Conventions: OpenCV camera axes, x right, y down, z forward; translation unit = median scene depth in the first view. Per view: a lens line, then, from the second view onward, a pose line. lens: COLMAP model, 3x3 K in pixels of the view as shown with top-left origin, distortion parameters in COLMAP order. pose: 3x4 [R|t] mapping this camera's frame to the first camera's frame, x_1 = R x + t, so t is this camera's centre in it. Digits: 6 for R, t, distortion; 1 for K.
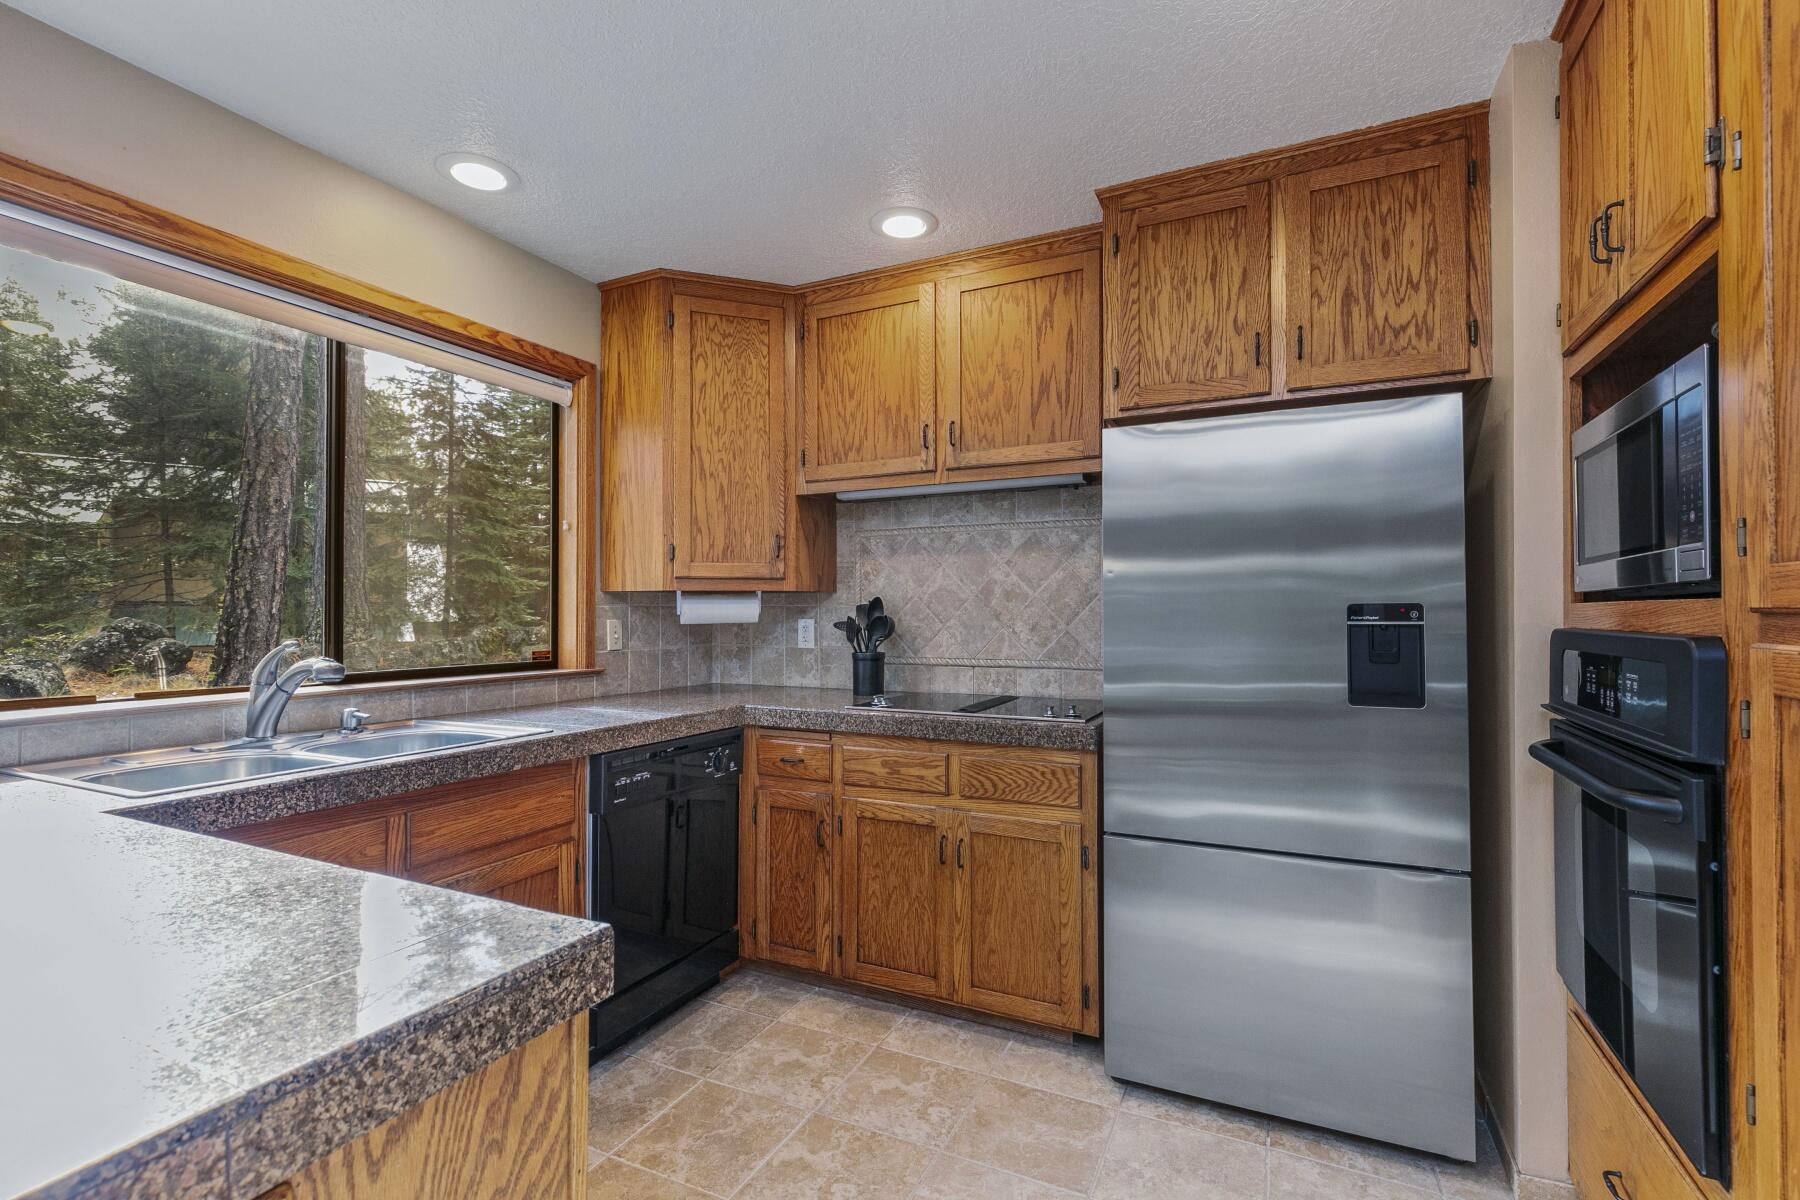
lens RADIAL K [[824.7, 0, 900.0], [0, 824.7, 600.0], [0, 0, 1]] dist [-0.000534, -0.000131]
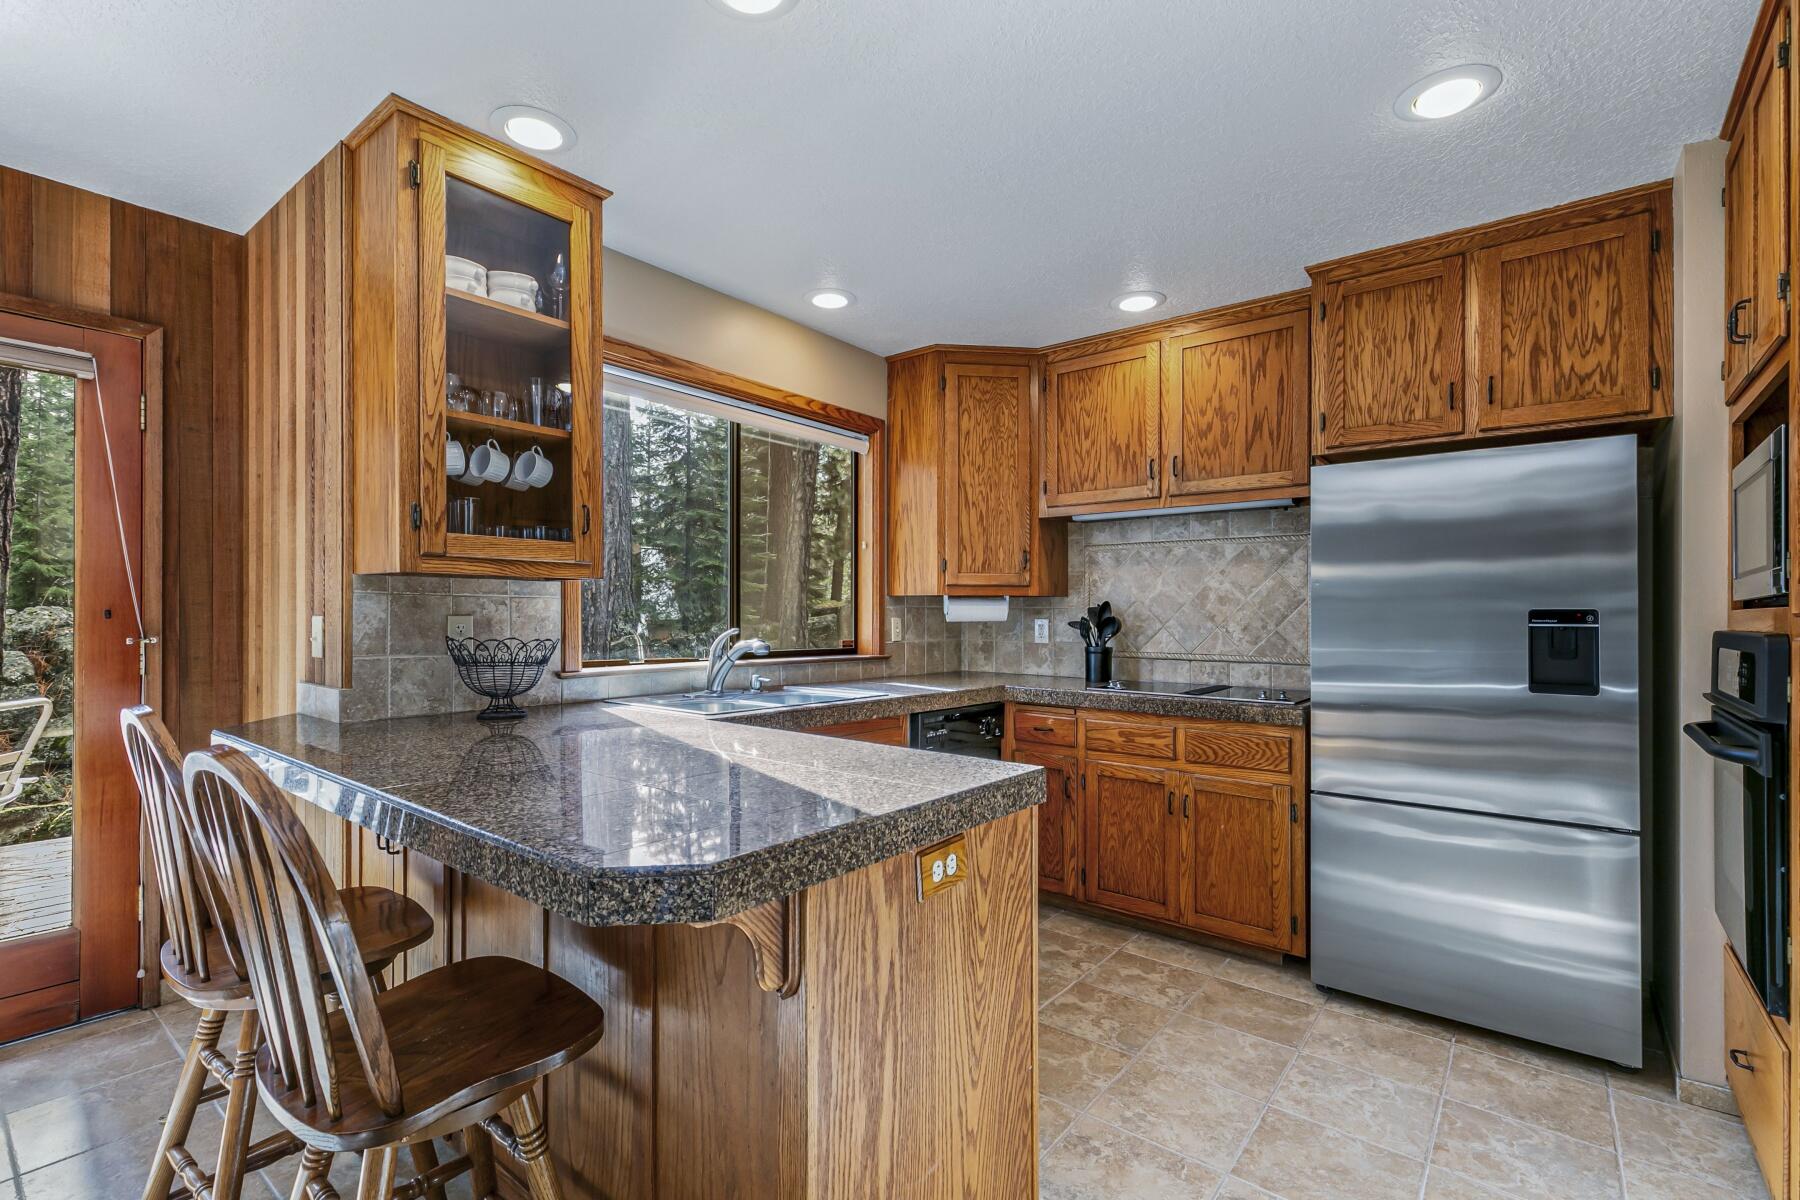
lens RADIAL K [[811.0, 0, 900.0], [0, 811.0, 600.0], [0, 0, 1]] dist [0.000003, -0.001113]
pose [[0.975004, 0.004662, -0.222138, -0.077504], [-0.005401, 0.999982, -0.002719, -0.000465], [0.222122, 0.003851, 0.975011, -0.296520]]
